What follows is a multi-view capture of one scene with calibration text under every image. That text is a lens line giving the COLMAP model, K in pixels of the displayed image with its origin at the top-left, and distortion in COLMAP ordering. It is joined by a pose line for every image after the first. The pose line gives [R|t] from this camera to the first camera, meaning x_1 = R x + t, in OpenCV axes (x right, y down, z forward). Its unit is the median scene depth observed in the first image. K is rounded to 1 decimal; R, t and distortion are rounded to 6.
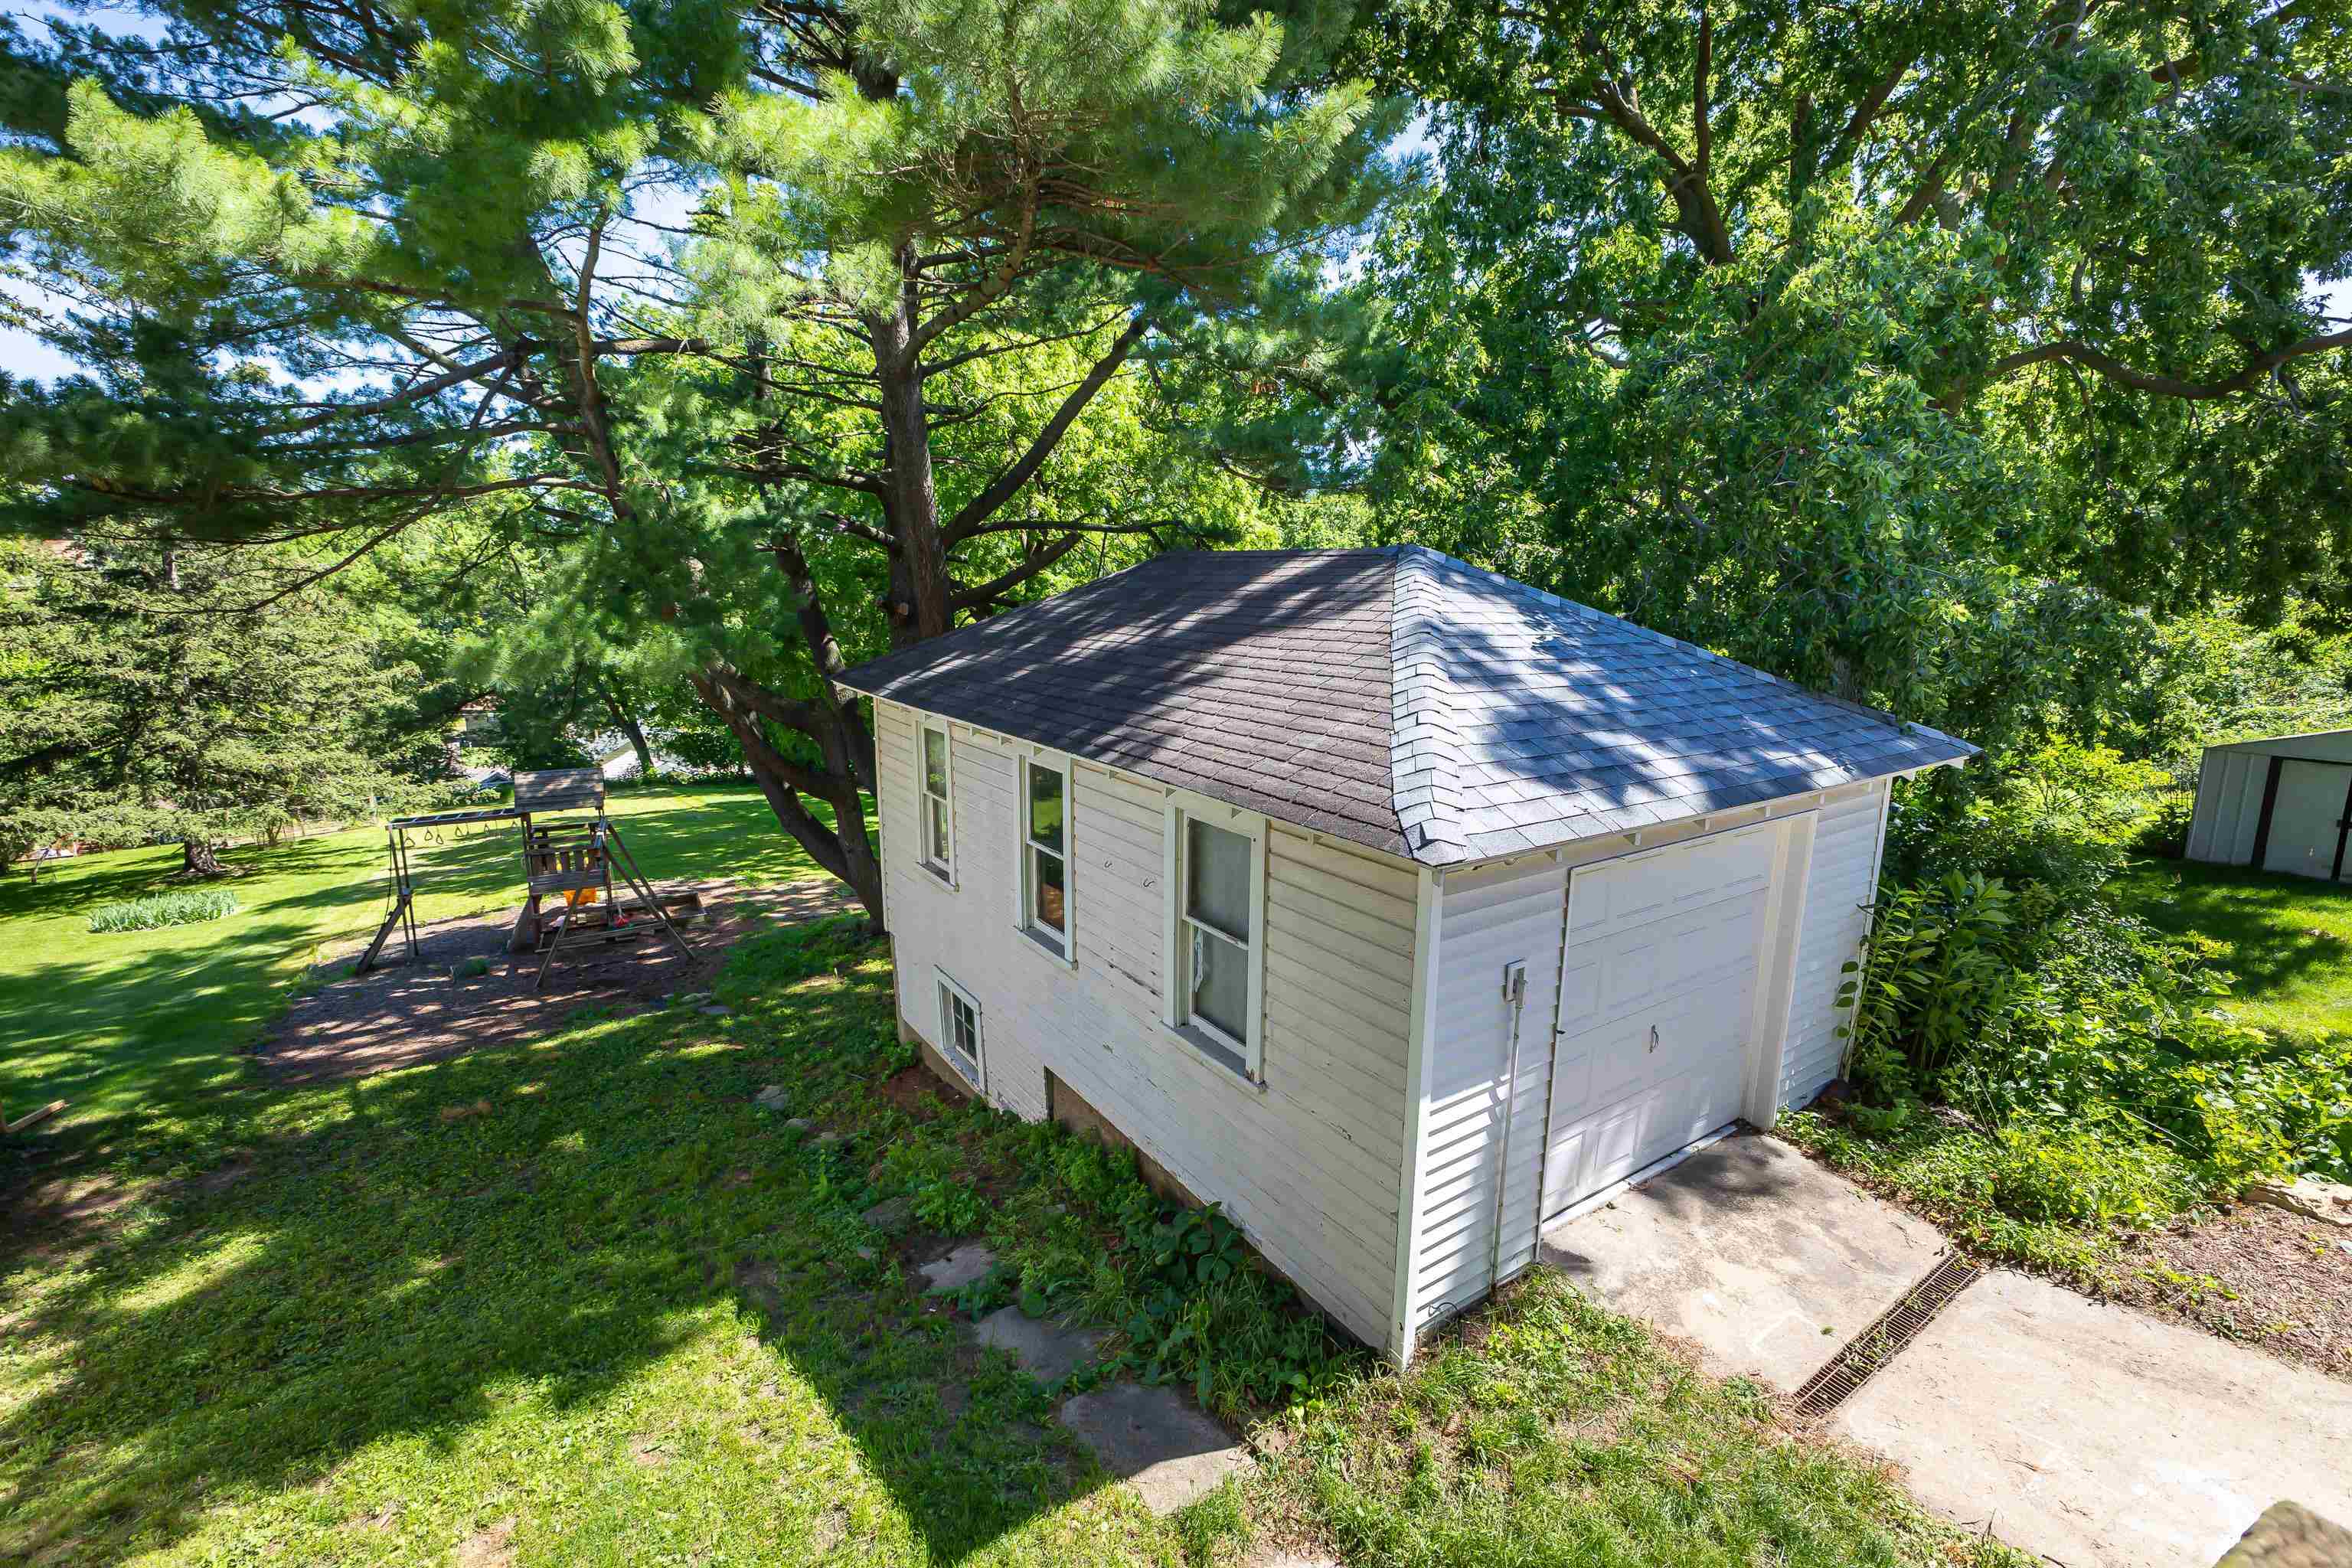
lens RADIAL K [[1043.6, 0, 1165.9], [0, 1043.6, 791.9], [0, 0, 1]] dist [0.003181, 0.000567]
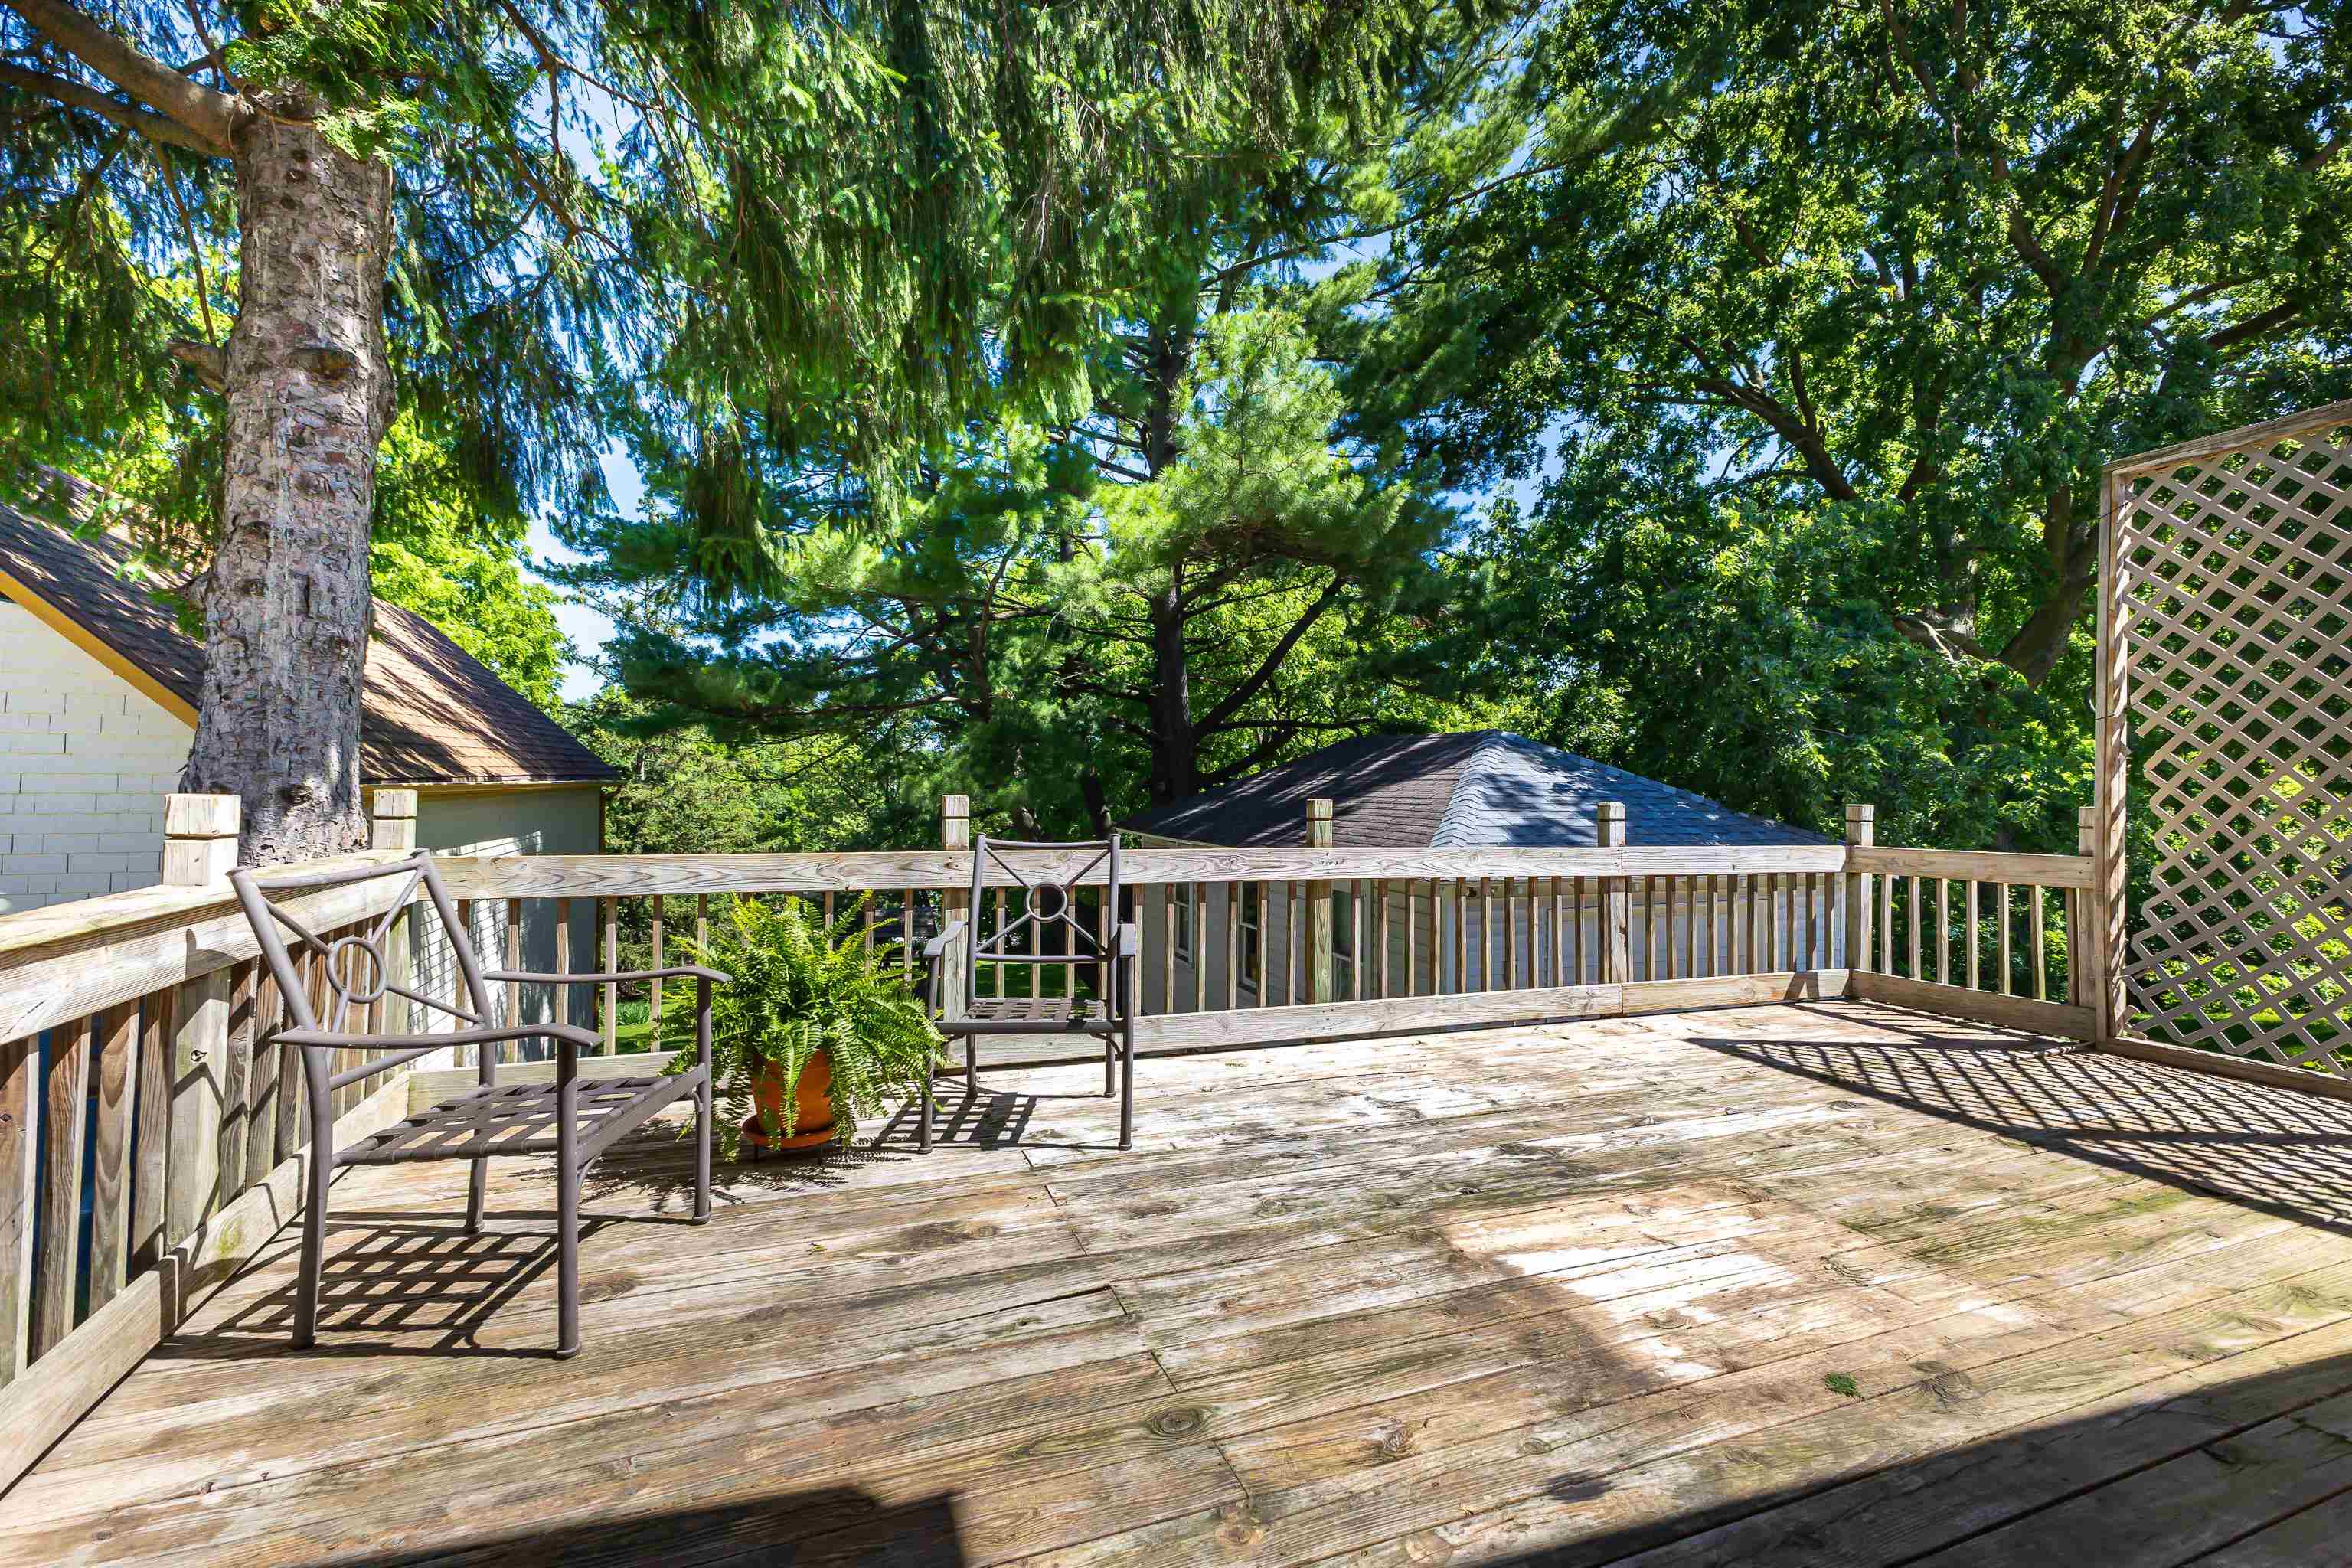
lens RADIAL K [[1043.6, 0, 1165.9], [0, 1043.6, 791.9], [0, 0, 1]] dist [0.003181, 0.000567]
pose [[0.973823, -0.001997, -0.227297, 0.044692], [-0.040170, 0.982711, -0.180736, 0.058604], [0.223728, 0.185136, 0.956907, -0.217492]]
